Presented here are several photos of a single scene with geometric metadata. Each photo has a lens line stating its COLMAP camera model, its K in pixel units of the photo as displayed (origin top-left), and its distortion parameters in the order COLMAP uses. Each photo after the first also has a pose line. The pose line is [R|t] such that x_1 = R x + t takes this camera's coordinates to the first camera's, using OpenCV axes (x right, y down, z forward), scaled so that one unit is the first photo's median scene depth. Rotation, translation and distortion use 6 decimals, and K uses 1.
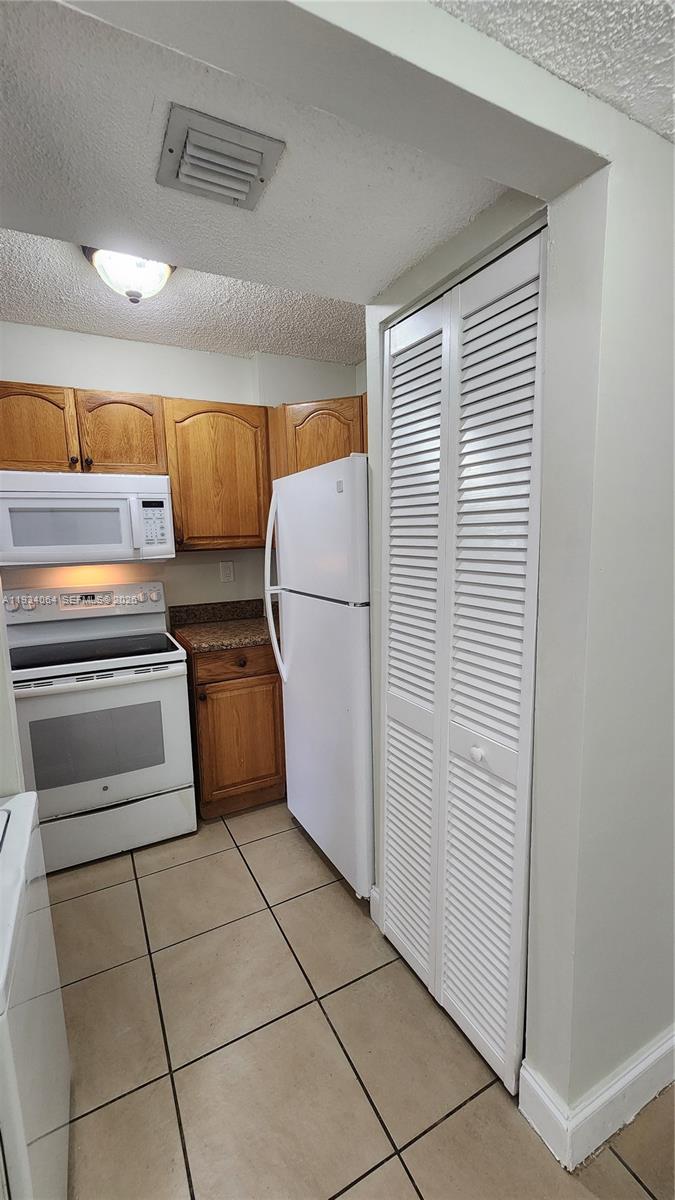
lens RADIAL K [[493.2, 0, 339.1], [0, 493.2, 604.2], [0, 0, 1]] dist [0.001800, -0.000139]
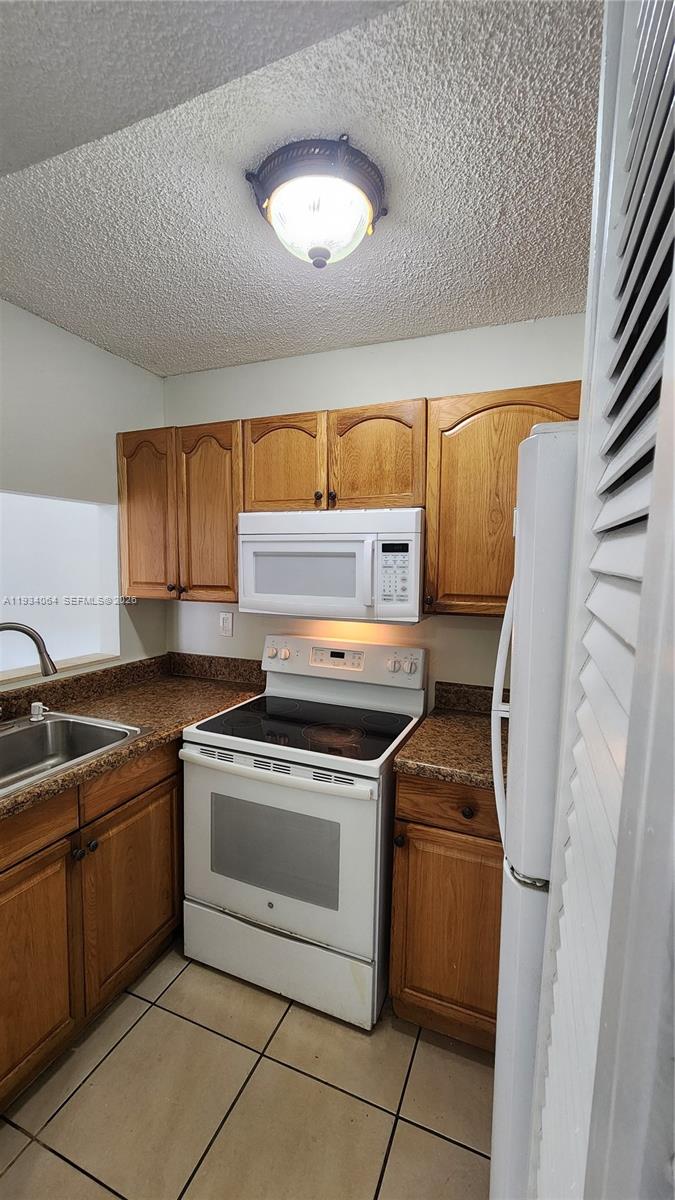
lens RADIAL K [[493.2, 0, 341.6], [0, 493.2, 604.9], [0, 0, 1]] dist [0.001800, -0.000139]
pose [[0.640847, 0.101919, -0.760873, 0.140646], [-0.140708, 0.989951, 0.014092, -0.120389], [0.754663, 0.098030, 0.648748, 0.483929]]
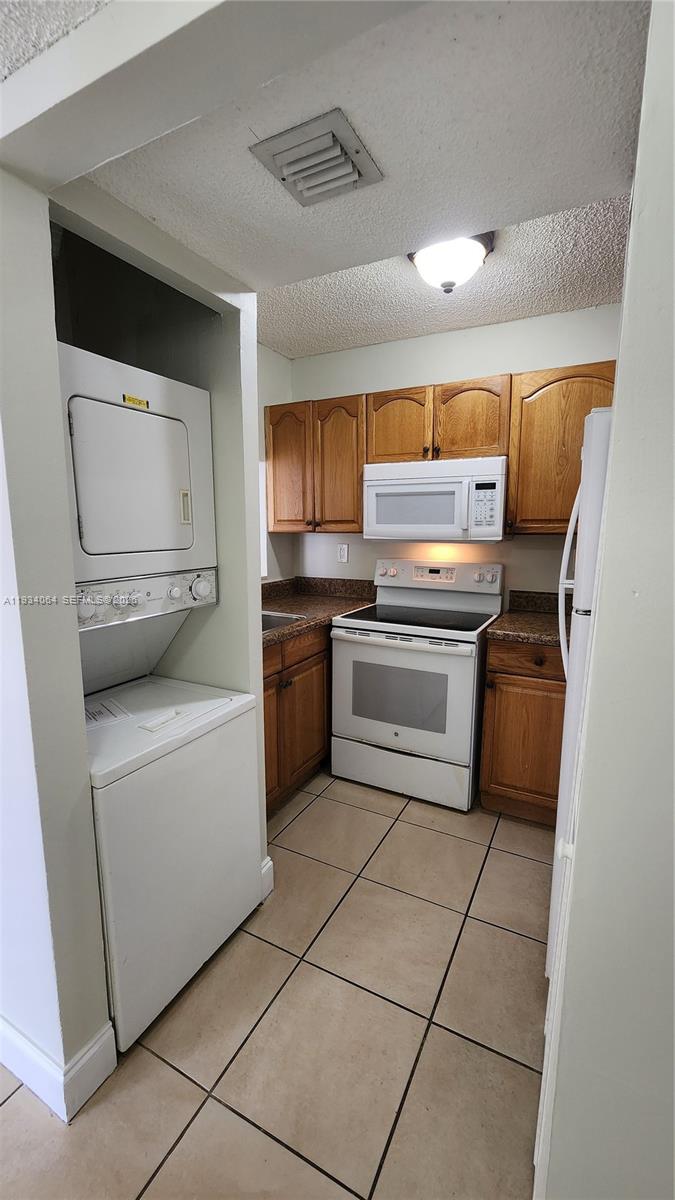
lens RADIAL K [[493.2, 0, 340.5], [0, 493.2, 603.7], [0, 0, 1]] dist [0.001800, -0.000139]
pose [[0.568974, 0.158157, -0.807004, 0.315123], [-0.131463, 0.986205, 0.100589, -0.028022], [0.811780, 0.048858, 0.581916, 0.185427]]
